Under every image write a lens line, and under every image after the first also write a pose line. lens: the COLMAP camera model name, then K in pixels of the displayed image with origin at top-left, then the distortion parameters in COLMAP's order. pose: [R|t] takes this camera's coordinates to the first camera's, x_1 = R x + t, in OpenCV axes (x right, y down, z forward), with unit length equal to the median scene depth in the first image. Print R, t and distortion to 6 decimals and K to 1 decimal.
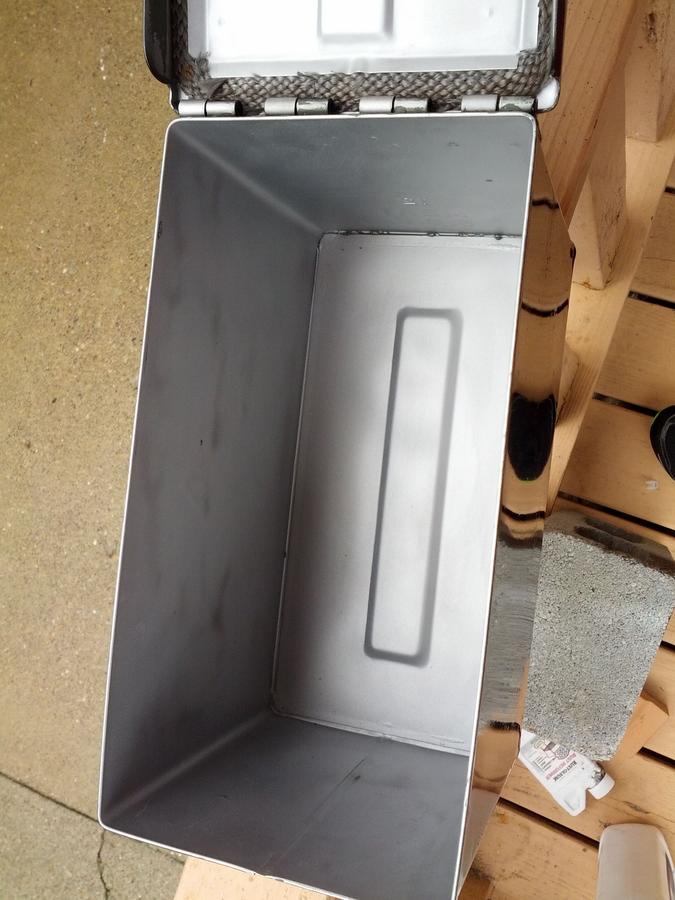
lens RADIAL K [[901.2, 0, 341.4], [0, 901.2, 449.6], [0, 0, 1]] dist [-0.009017, 0.000000]
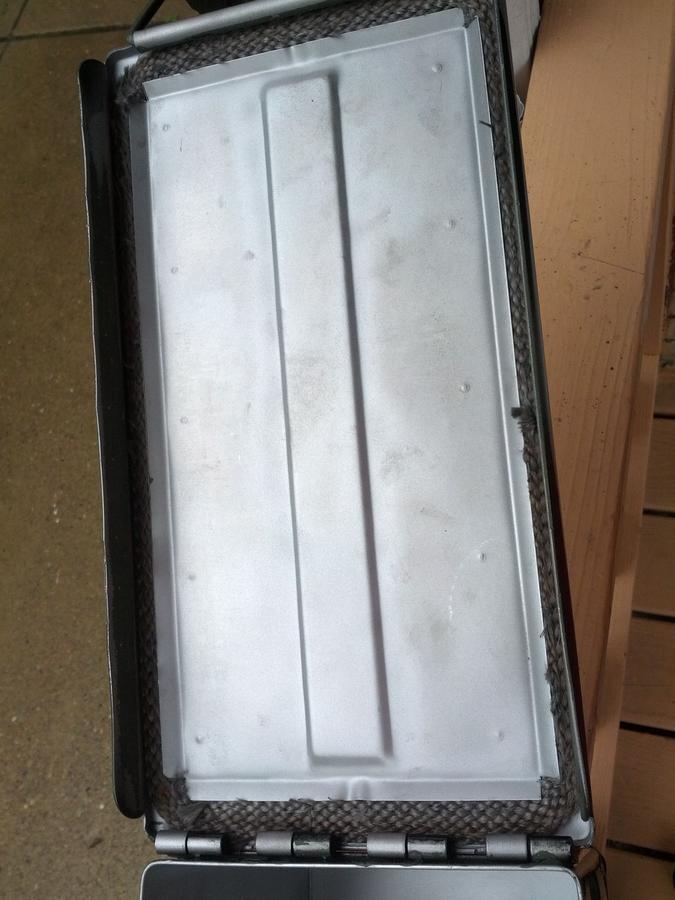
lens RADIAL K [[901.2, 0, 334.3], [0, 901.2, 449.4], [0, 0, 1]] dist [-0.009017, 0.000000]
pose [[0.994085, -0.089449, 0.061590, -0.027751], [0.105963, 0.923137, -0.369580, -0.388331], [-0.023797, 0.373920, 0.927156, 0.048716]]
